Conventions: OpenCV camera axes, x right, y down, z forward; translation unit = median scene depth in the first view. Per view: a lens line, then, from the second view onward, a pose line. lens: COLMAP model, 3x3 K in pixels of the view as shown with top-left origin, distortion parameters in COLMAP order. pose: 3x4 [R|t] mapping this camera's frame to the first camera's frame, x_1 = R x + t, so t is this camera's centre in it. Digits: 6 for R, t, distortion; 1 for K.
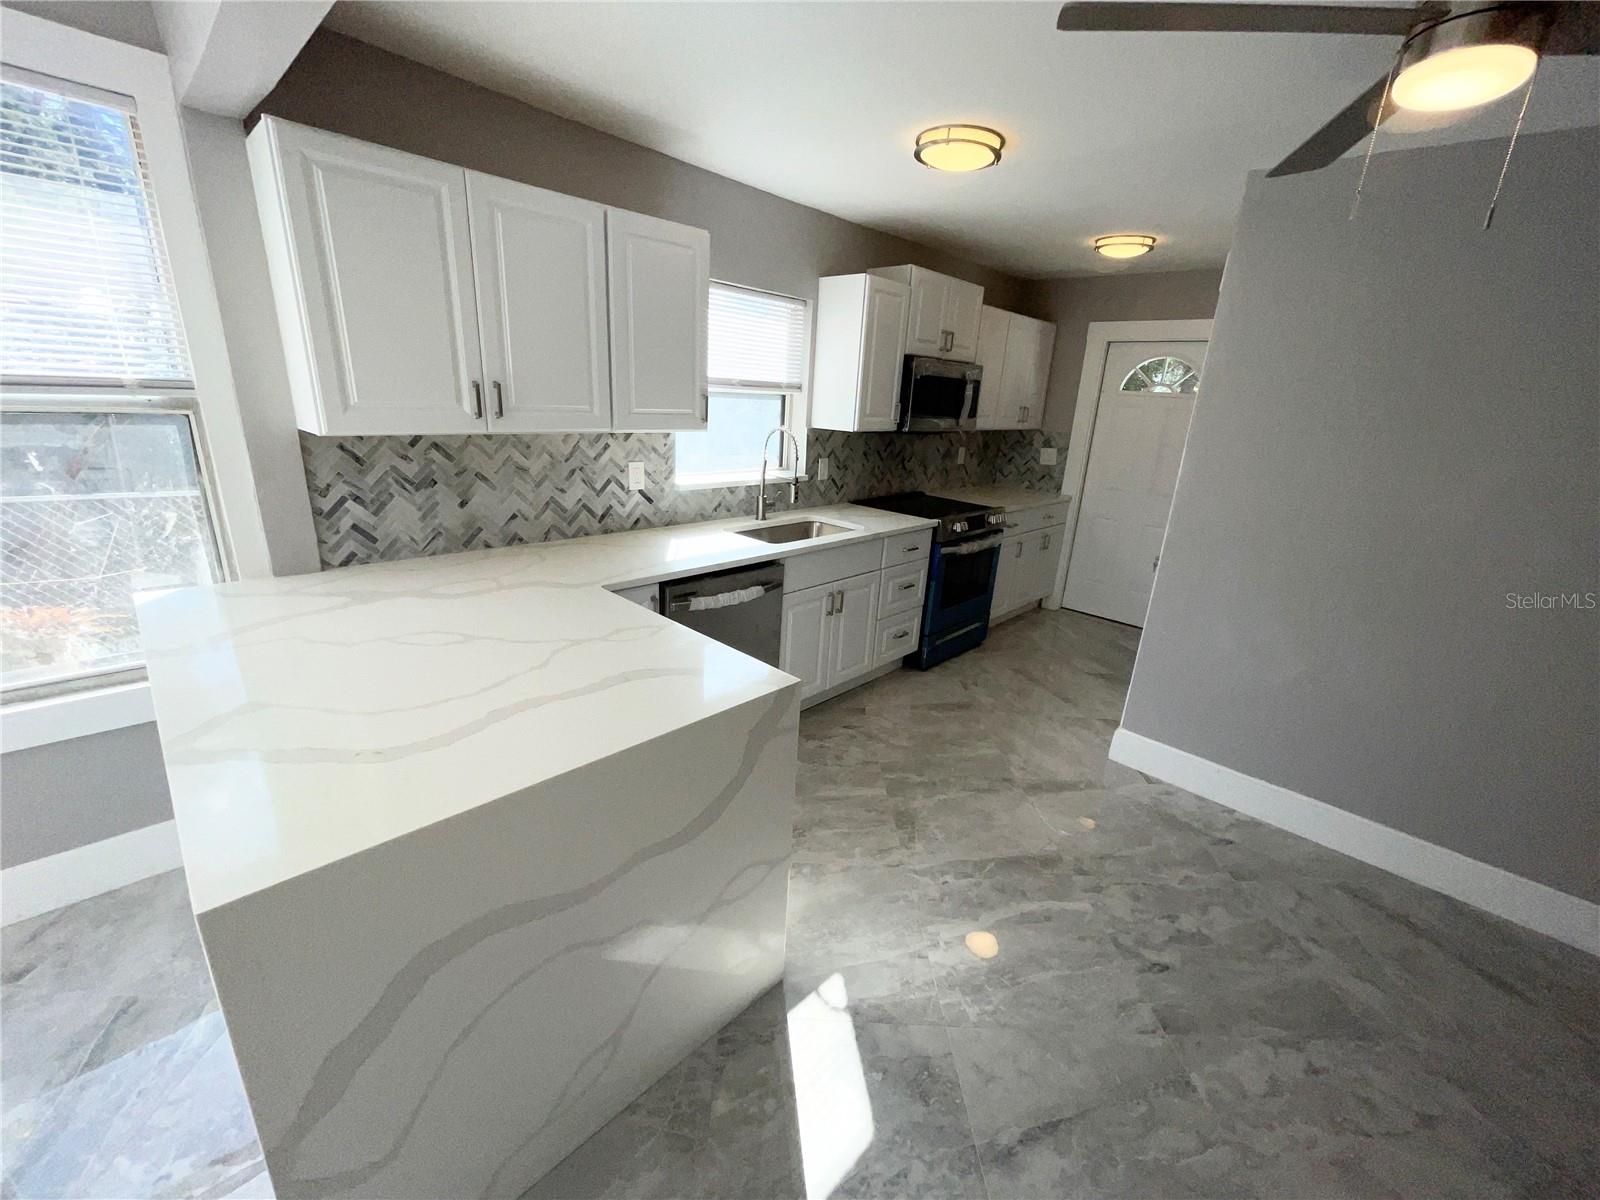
lens RADIAL K [[649.3, 0, 794.2], [0, 649.3, 600.3], [0, 0, 1]] dist [-0.001856, 0.000298]
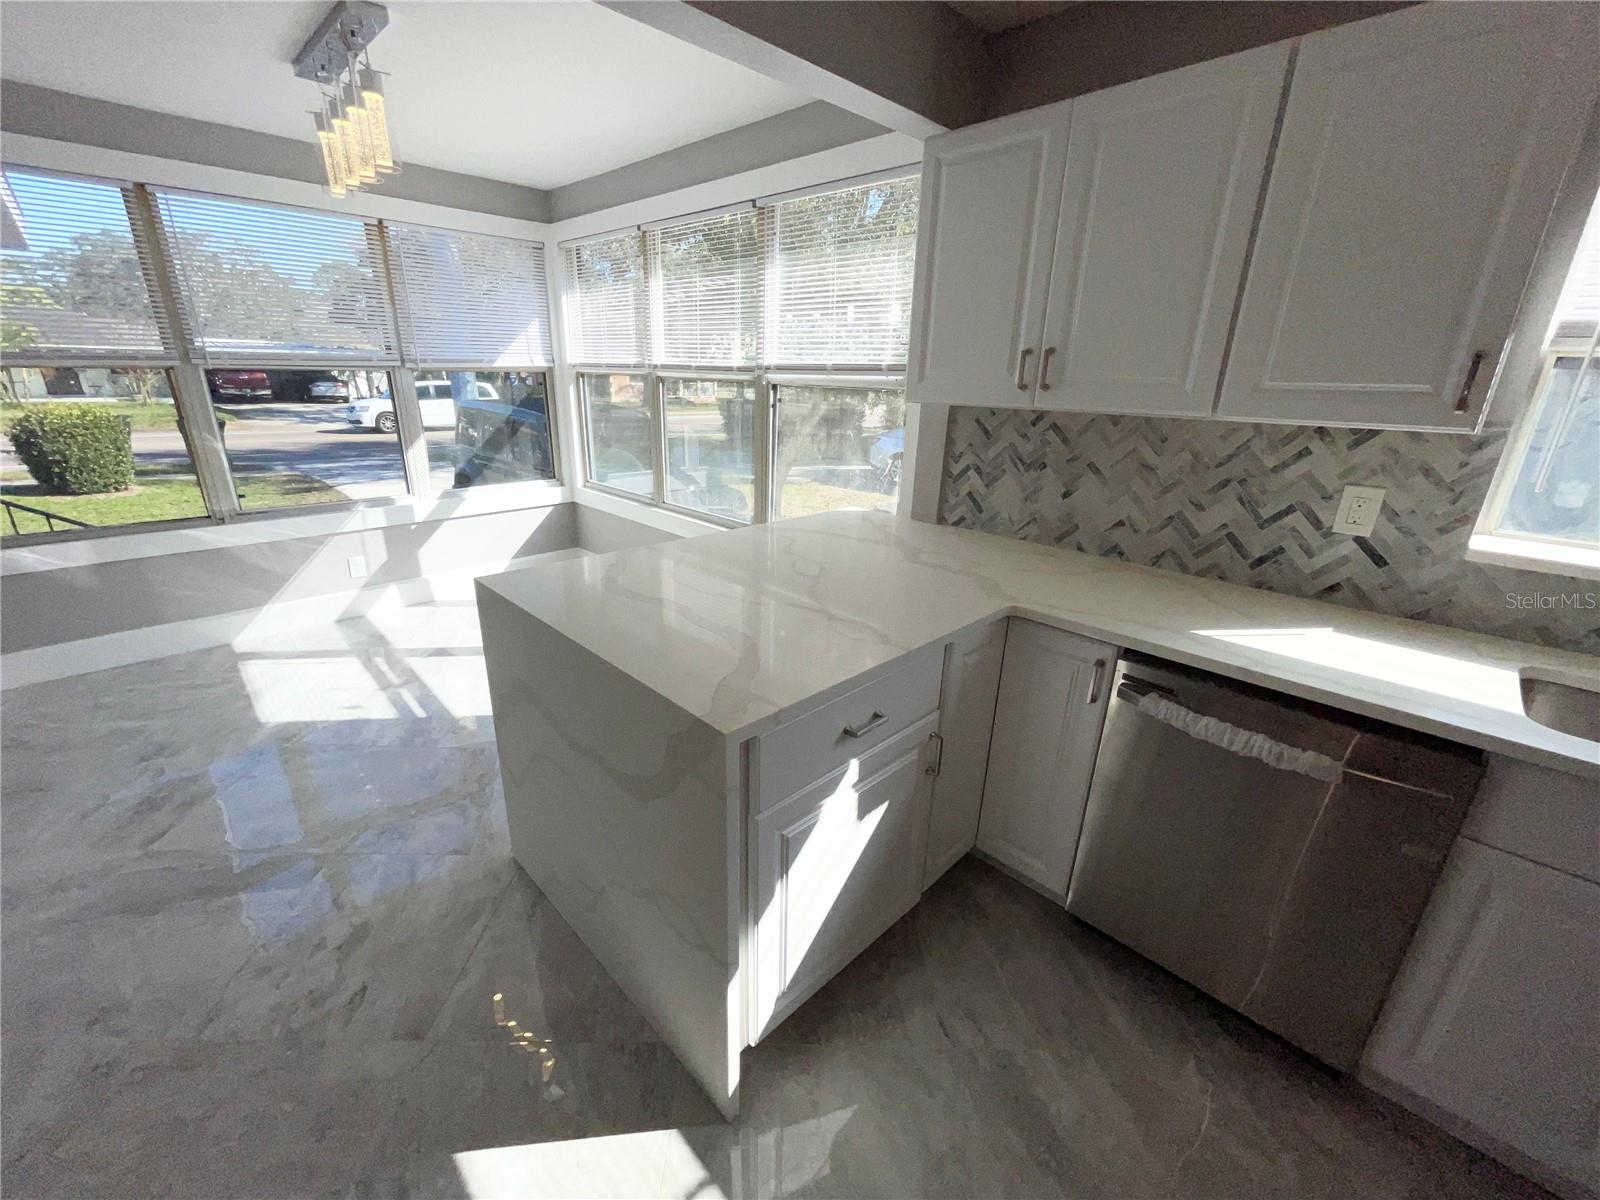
lens RADIAL K [[648.2, 0, 795.8], [0, 648.2, 601.1], [0, 0, 1]] dist [-0.007935, 0.004293]
pose [[-0.015696, 0.277973, -0.960461, 0.343344], [-0.333350, 0.904168, 0.267129, -0.112560], [0.942673, 0.324362, 0.078471, 0.541375]]
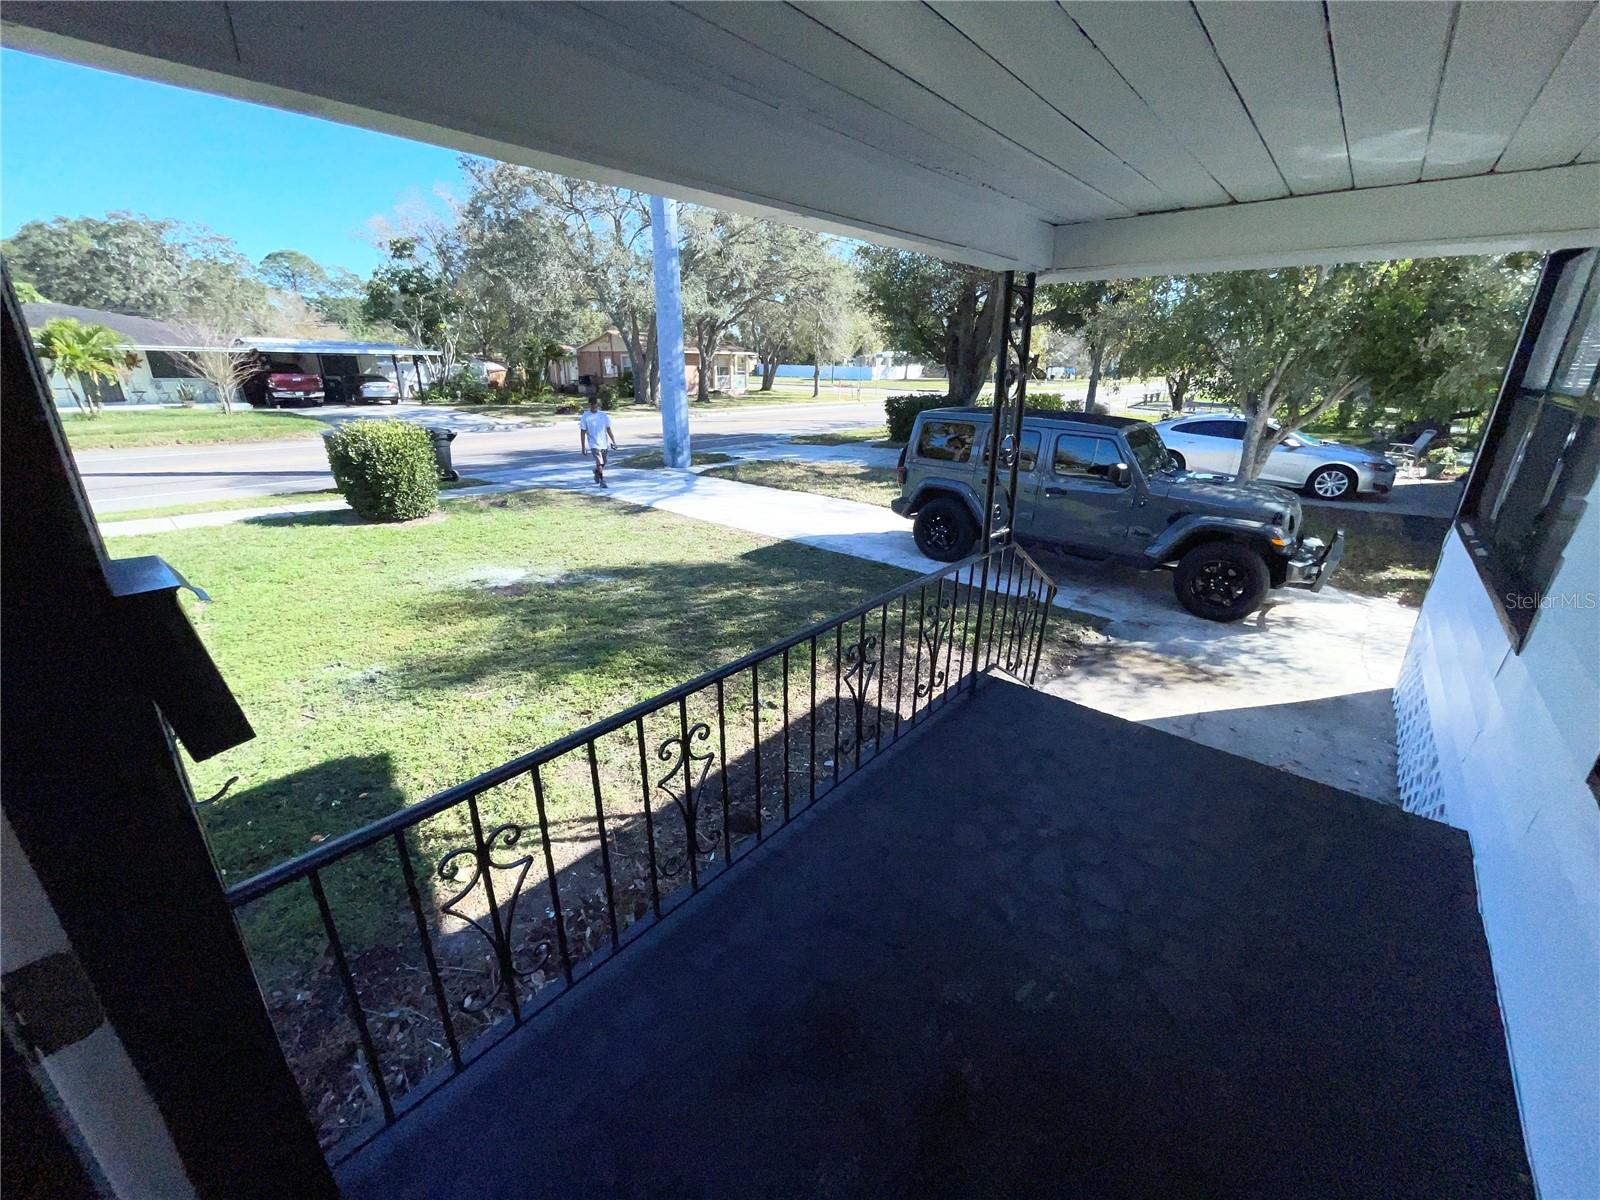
lens RADIAL K [[649.3, 0, 794.2], [0, 649.3, 600.3], [0, 0, 1]] dist [-0.001856, 0.000298]
pose [[0.063705, 0.290468, -0.954762, 0.110332], [-0.315075, 0.913627, 0.256931, 0.619666], [0.946926, 0.284454, 0.149722, -1.875870]]
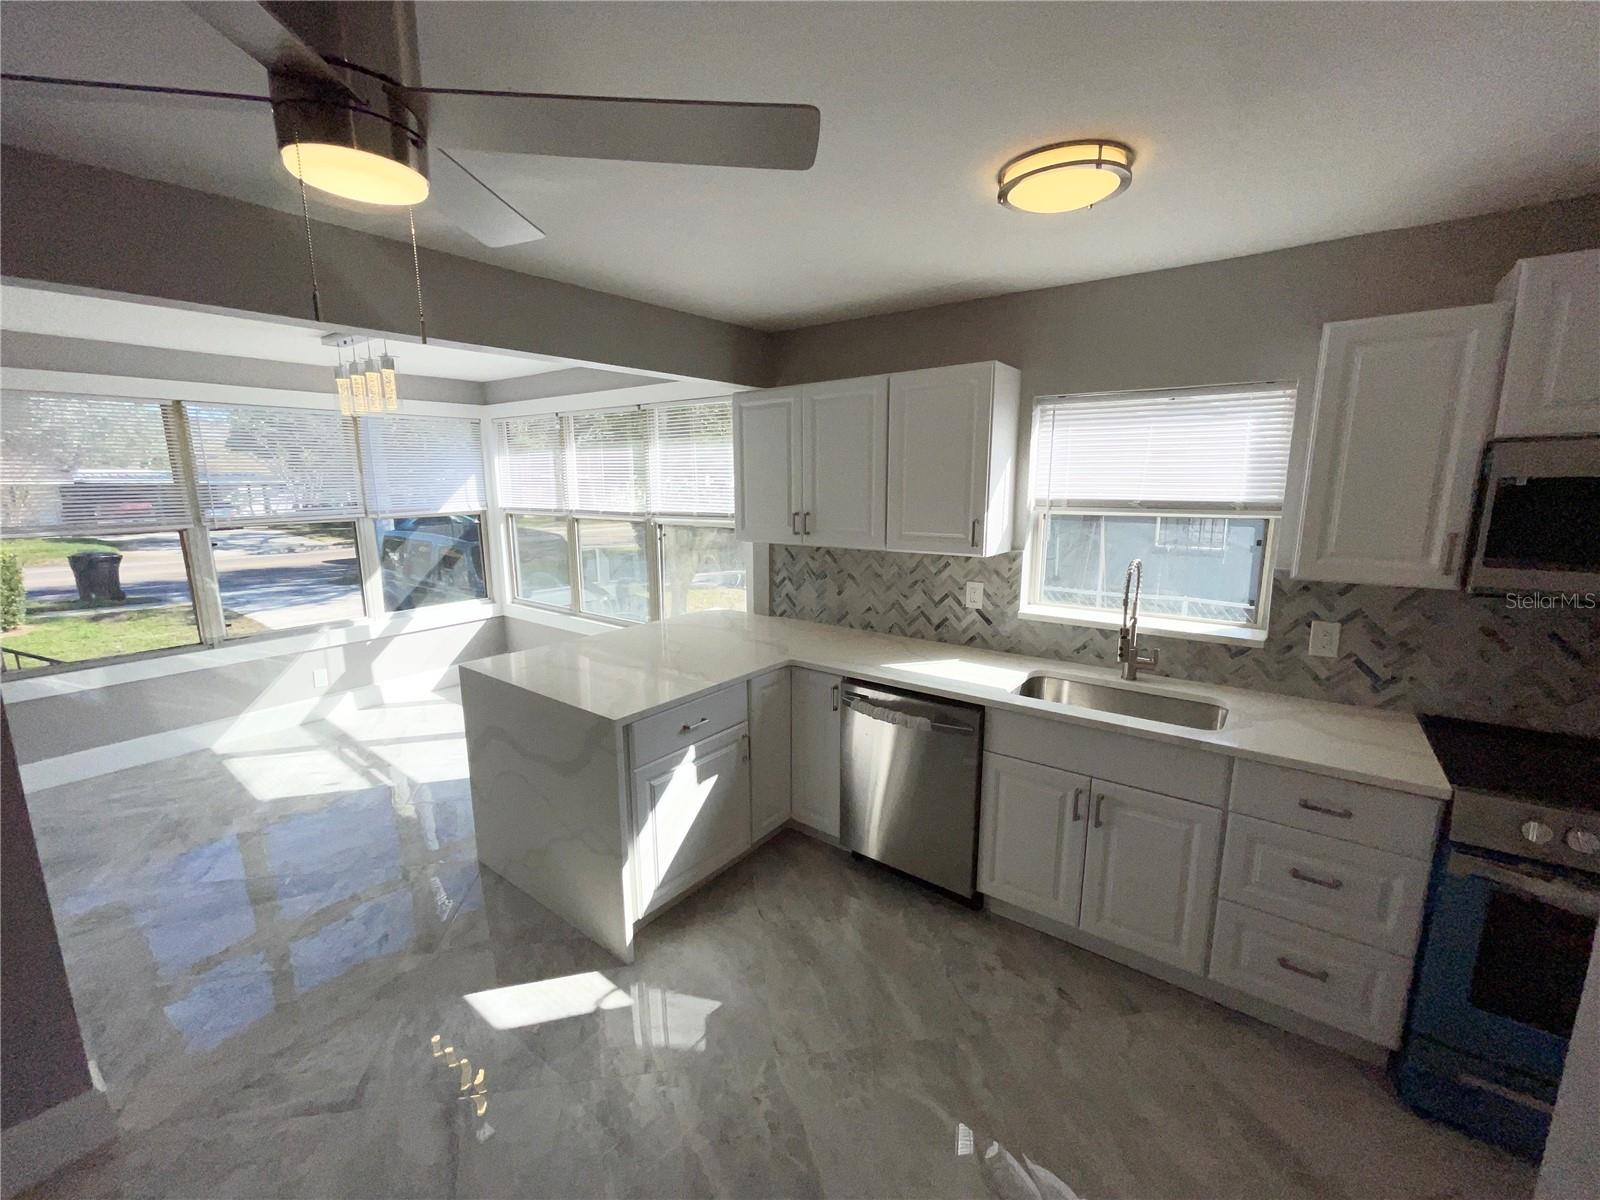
lens RADIAL K [[649.3, 0, 794.2], [0, 649.3, 600.3], [0, 0, 1]] dist [-0.001856, 0.000298]
pose [[0.111714, 0.123379, -0.986052, 0.776664], [-0.295980, 0.951359, 0.085505, -0.195915], [0.948639, 0.282299, 0.142798, 0.609739]]
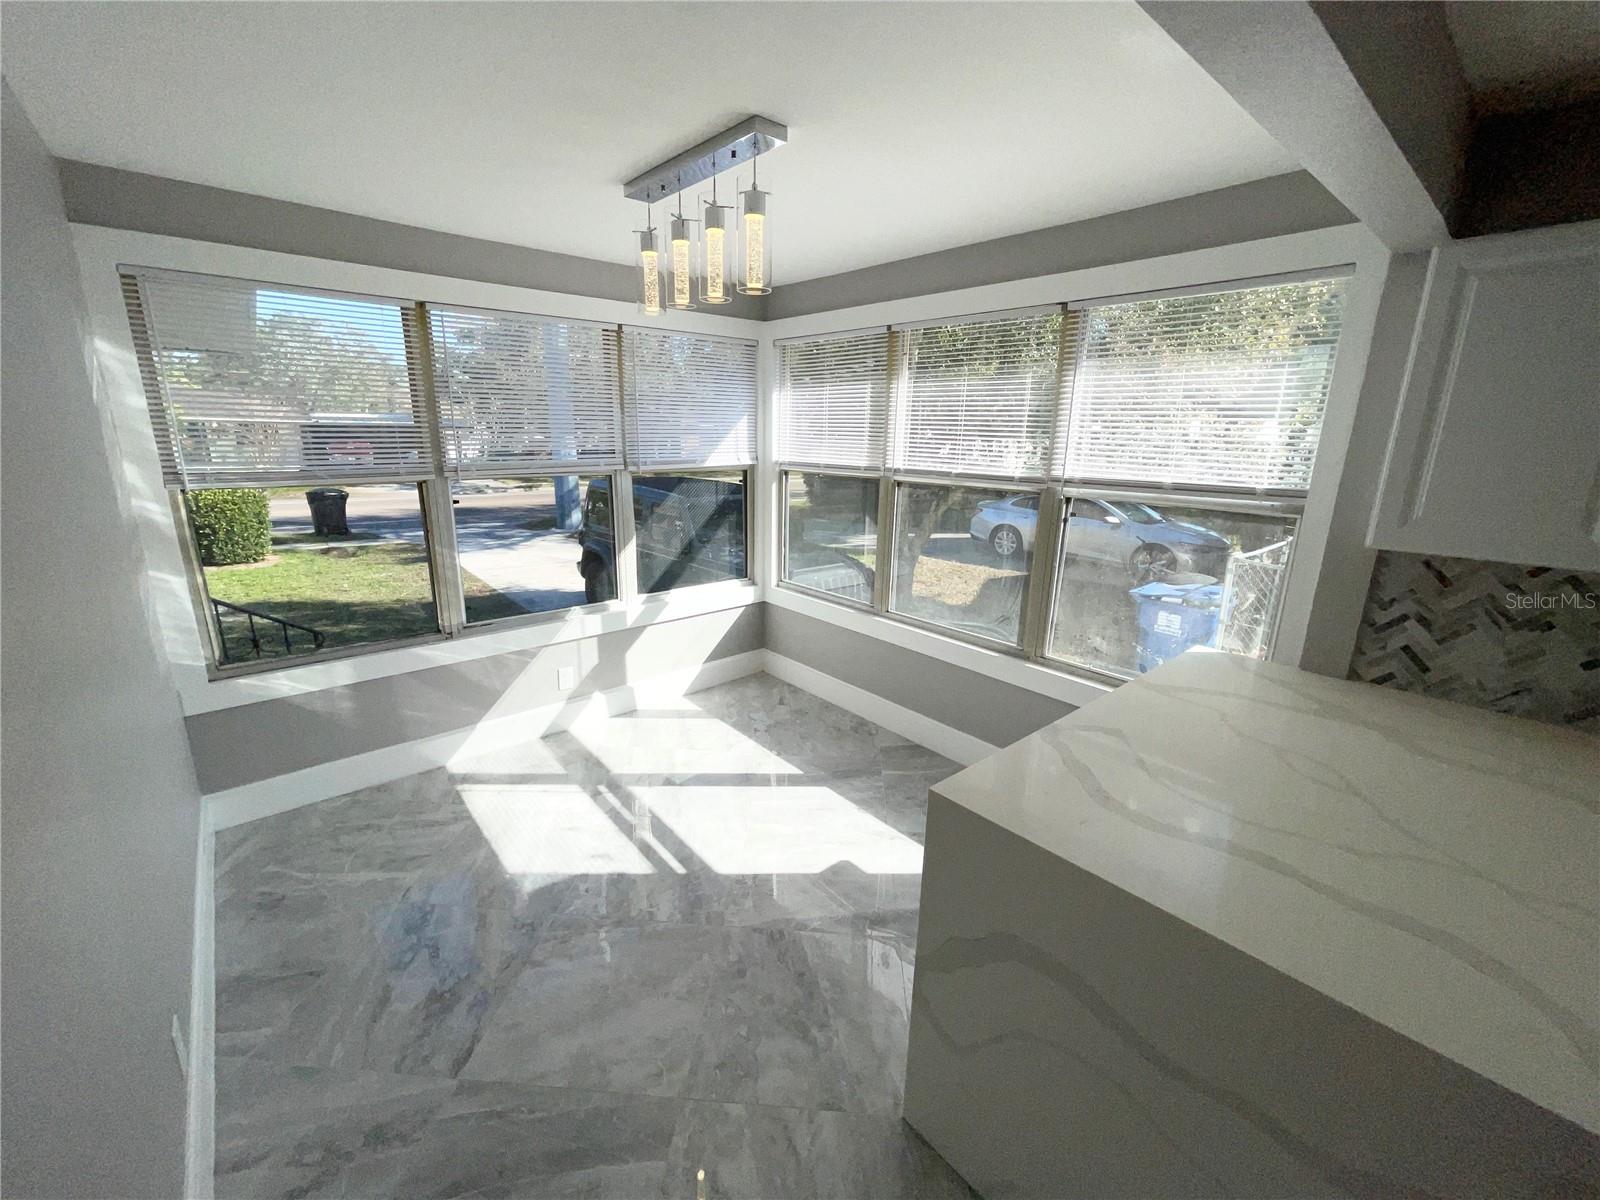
lens RADIAL K [[648.2, 0, 795.8], [0, 648.2, 601.1], [0, 0, 1]] dist [-0.007935, 0.004293]
pose [[-0.091477, 0.192059, -0.977111, 0.210066], [-0.328320, 0.920542, 0.211678, -0.066552], [0.940126, 0.340169, -0.021152, 0.152787]]
